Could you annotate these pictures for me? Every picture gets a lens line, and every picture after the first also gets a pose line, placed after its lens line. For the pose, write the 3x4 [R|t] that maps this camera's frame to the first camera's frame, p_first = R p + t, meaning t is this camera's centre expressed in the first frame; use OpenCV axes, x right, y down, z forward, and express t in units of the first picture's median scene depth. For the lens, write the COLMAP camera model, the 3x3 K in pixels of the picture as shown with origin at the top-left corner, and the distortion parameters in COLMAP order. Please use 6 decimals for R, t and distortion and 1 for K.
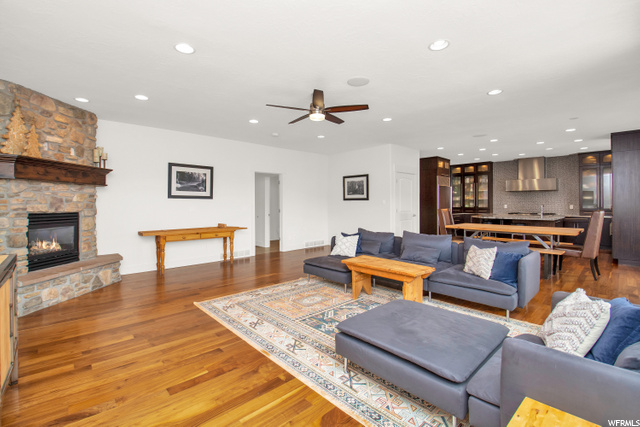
lens RADIAL K [[291.4, 0, 323.2], [0, 291.4, 209.8], [0, 0, 1]] dist [-0.026221, -0.005503]
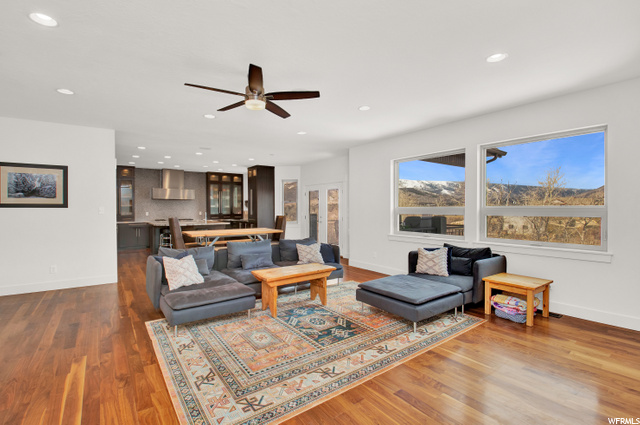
lens RADIAL K [[291.4, 0, 324.9], [0, 291.4, 210.3], [0, 0, 1]] dist [-0.026221, -0.005503]
pose [[0.105496, -0.003234, 0.994414, -0.808919], [0.021673, 0.999765, 0.000952, -0.030491], [-0.994184, 0.021452, 0.105541, 0.748474]]
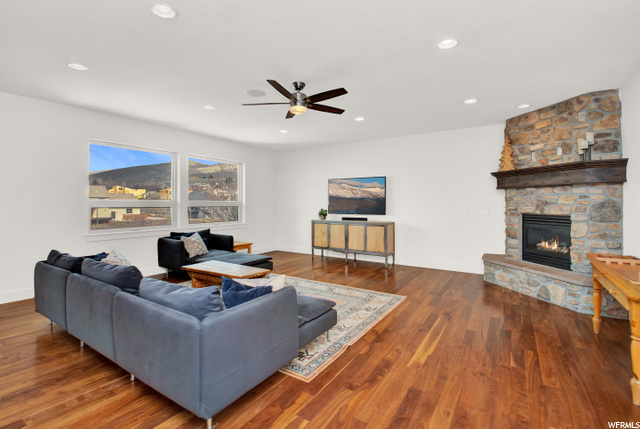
lens RADIAL K [[293.4, 0, 322.2], [0, 293.4, 208.4], [0, 0, 1]] dist [-0.002055, -0.000091]
pose [[-0.970991, 0.000716, -0.239117, 0.127530], [-0.007363, 0.999432, 0.032889, -0.044326], [0.239004, 0.033696, -0.970434, 1.945569]]
